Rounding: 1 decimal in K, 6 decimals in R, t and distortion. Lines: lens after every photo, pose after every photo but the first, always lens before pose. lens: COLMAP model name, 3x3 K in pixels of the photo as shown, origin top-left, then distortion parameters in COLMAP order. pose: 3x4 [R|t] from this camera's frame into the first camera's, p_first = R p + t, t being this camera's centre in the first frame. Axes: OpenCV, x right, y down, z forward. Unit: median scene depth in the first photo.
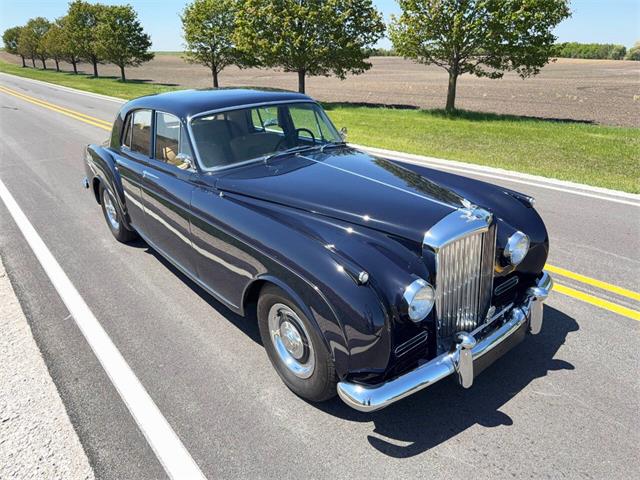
lens RADIAL K [[463.5, 0, 318.5], [0, 463.5, 243.2], [0, 0, 1]] dist [0.003426, -0.009537]
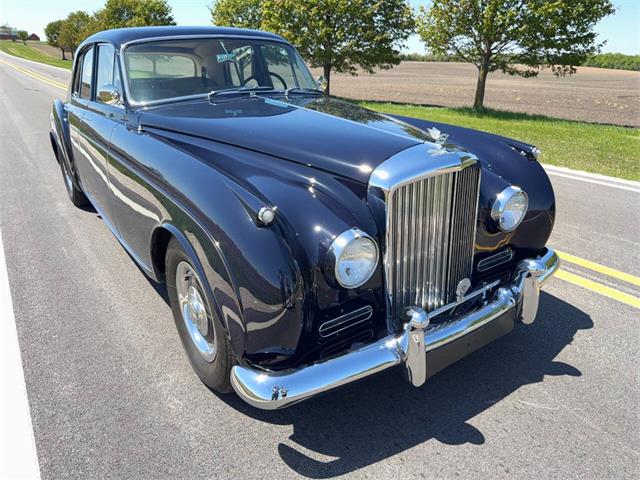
lens RADIAL K [[463.5, 0, 318.5], [0, 463.5, 243.2], [0, 0, 1]] dist [0.003426, -0.009537]
pose [[0.997041, 0.053006, -0.055666, 0.143659], [-0.053520, 0.998536, -0.007780, 0.077574], [0.055172, 0.010736, 0.998419, 0.204649]]
